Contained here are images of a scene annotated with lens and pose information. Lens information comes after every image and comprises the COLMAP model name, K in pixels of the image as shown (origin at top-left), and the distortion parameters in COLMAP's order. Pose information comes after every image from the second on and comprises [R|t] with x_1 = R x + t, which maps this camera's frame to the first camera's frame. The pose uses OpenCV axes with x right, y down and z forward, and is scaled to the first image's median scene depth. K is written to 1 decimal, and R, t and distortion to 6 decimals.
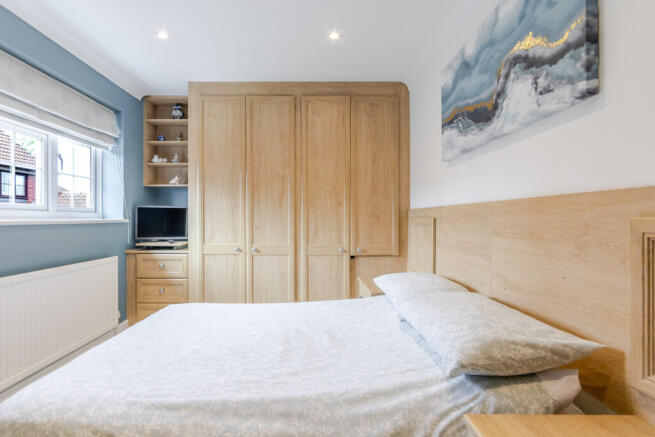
lens RADIAL K [[361.3, 0, 325.0], [0, 361.3, 218.4], [0, 0, 1]] dist [-0.000581, -0.000148]
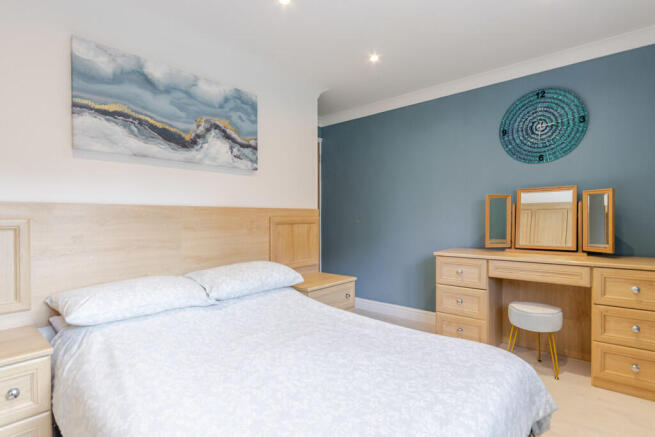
lens RADIAL K [[328.2, 0, 326.3], [0, 328.2, 219.2], [0, 0, 1]] dist [-0.000206, 0.000008]
pose [[-0.752362, 0.007882, 0.658703, -0.939436], [0.009275, 0.999956, -0.001372, 0.013384], [-0.658684, 0.005077, -0.752402, 1.921090]]
